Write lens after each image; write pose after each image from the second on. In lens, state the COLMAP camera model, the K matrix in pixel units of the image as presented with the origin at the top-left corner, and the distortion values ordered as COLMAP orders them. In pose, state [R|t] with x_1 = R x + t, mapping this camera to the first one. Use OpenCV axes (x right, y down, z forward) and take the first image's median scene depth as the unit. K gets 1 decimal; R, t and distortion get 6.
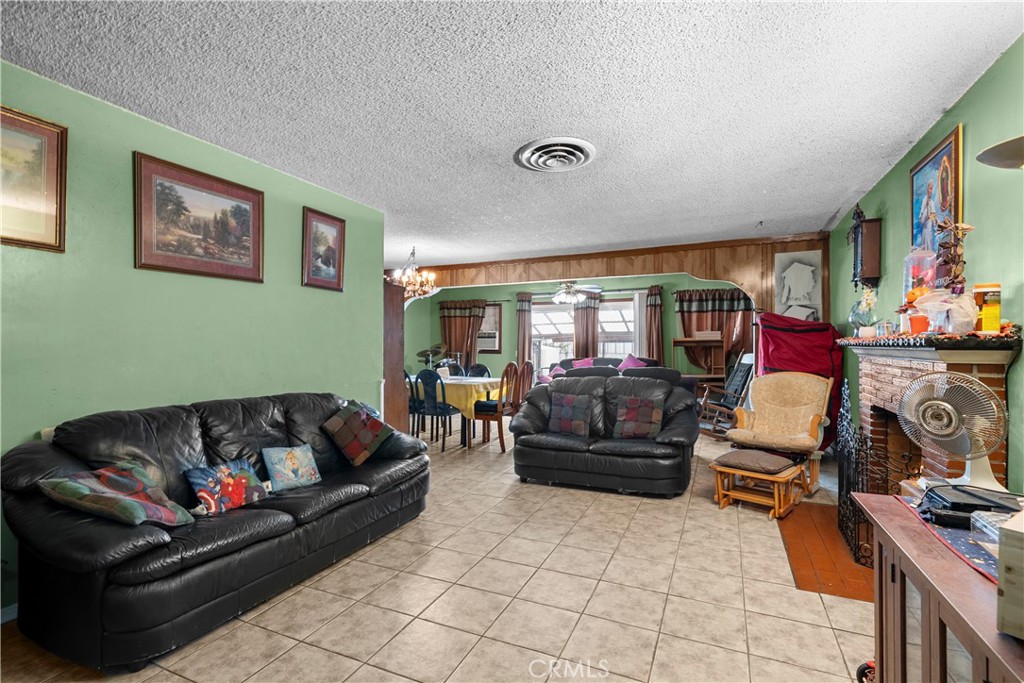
lens RADIAL K [[462.8, 0, 520.1], [0, 462.8, 341.0], [0, 0, 1]] dist [-0.002989, -0.000103]
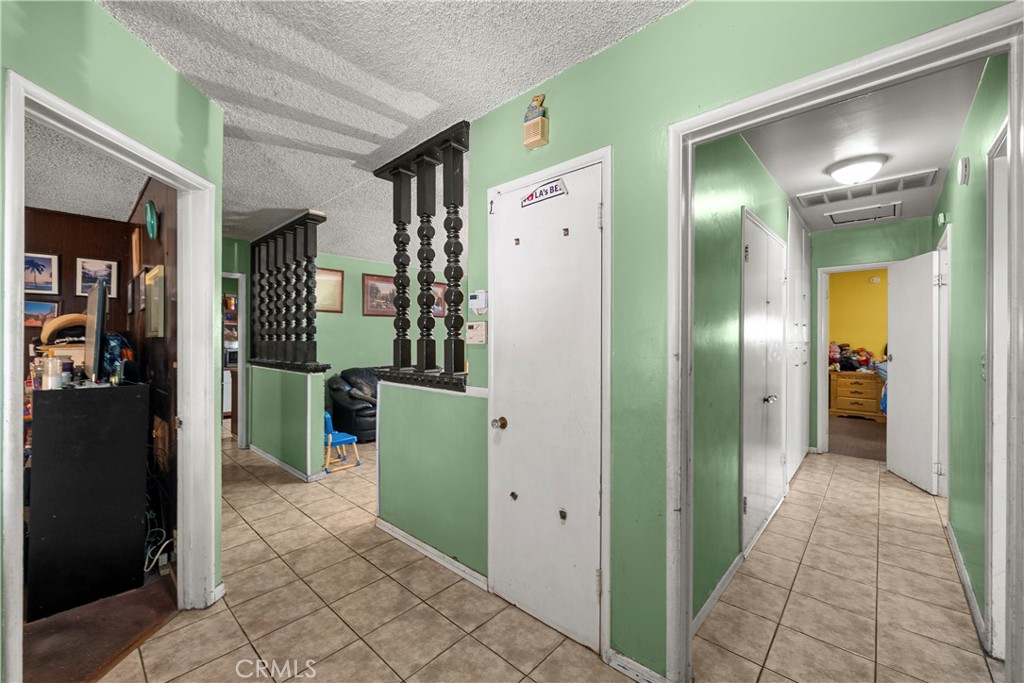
lens RADIAL K [[409.3, 0, 515.1], [0, 409.3, 342.1], [0, 0, 1]] dist [-0.001645, -0.000259]
pose [[0.943814, 0.012276, -0.330249, 0.711326], [-0.009146, 0.999897, 0.011028, -0.037700], [0.330350, -0.007388, 0.943830, -0.858909]]
